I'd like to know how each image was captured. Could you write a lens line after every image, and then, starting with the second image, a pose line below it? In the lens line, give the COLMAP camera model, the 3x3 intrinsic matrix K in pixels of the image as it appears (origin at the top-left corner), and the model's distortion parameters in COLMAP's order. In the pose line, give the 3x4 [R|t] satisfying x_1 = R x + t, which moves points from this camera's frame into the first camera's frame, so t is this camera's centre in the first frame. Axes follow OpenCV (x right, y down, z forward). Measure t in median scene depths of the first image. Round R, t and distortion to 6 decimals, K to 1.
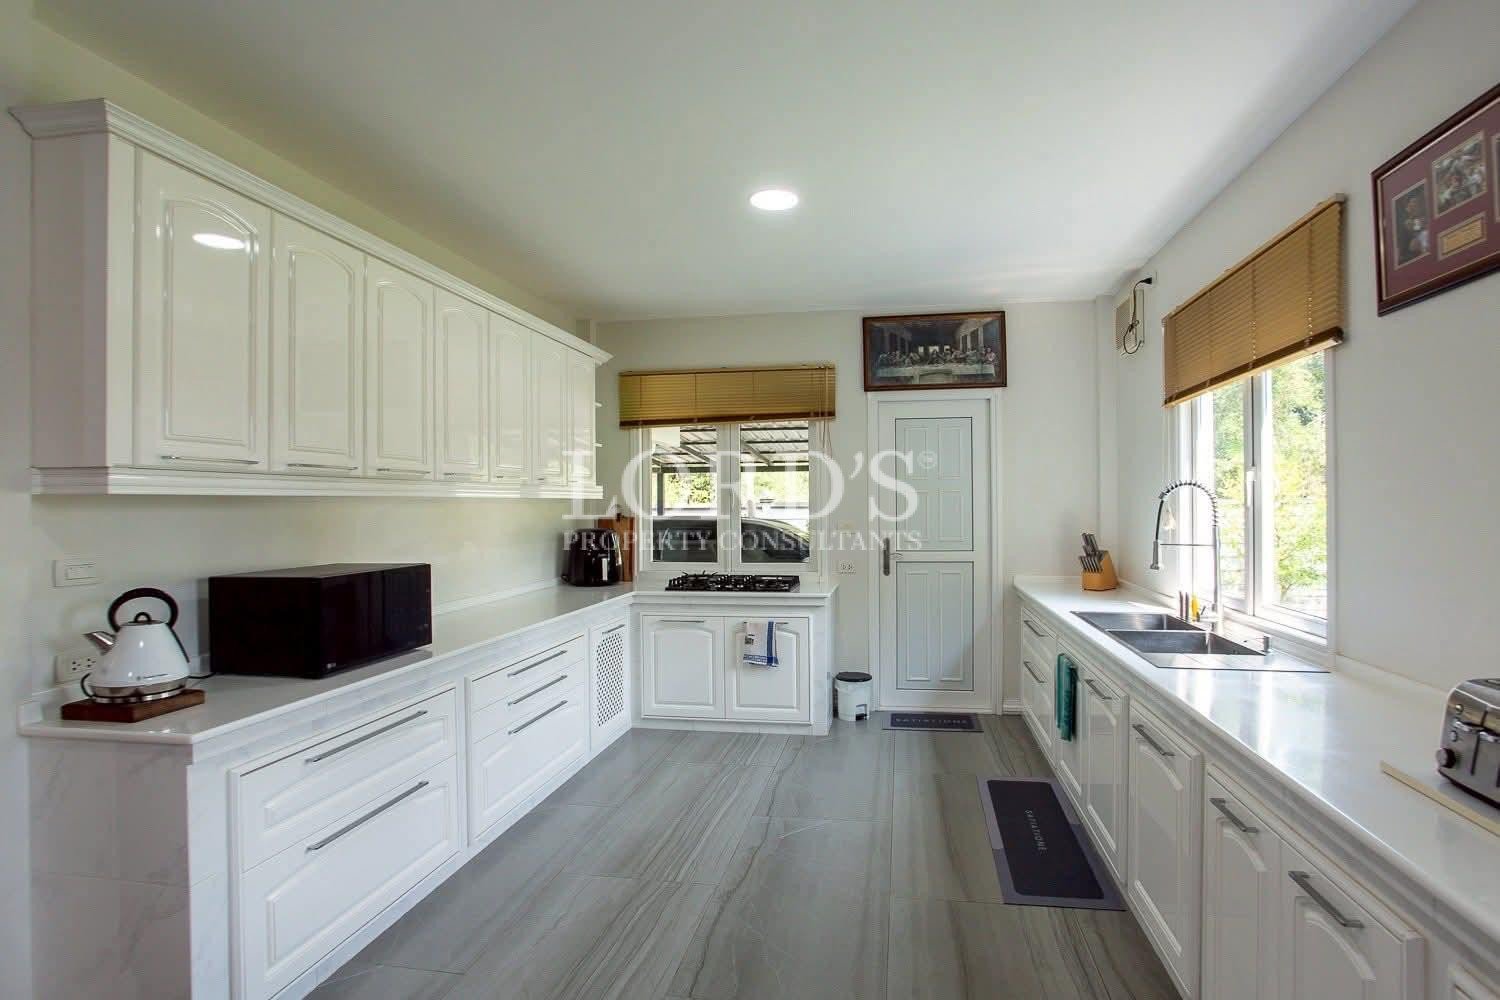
lens RADIAL K [[755.9, 0, 756.8], [0, 755.9, 508.6], [0, 0, 1]] dist [-0.071987, 0.021621]
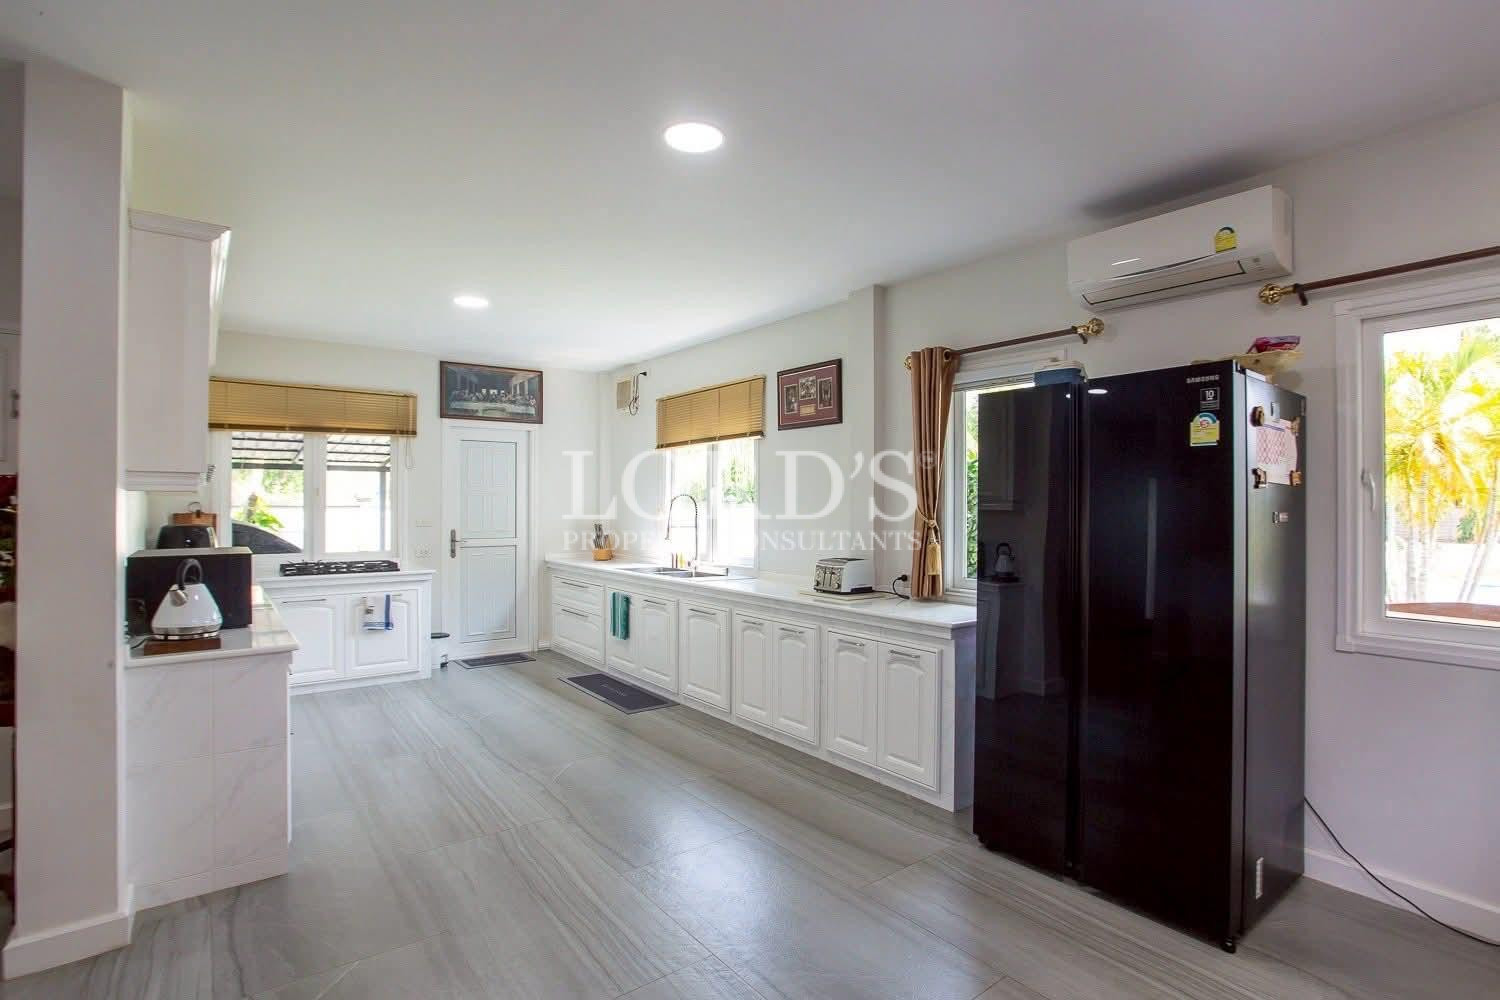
lens RADIAL K [[755.9, 0, 756.8], [0, 755.9, 508.6], [0, 0, 1]] dist [-0.071987, 0.021621]
pose [[0.681200, 0.007157, 0.732062, -0.447965], [-0.004217, 0.999974, -0.005851, 0.008193], [-0.732085, 0.000899, 0.681213, -0.296007]]
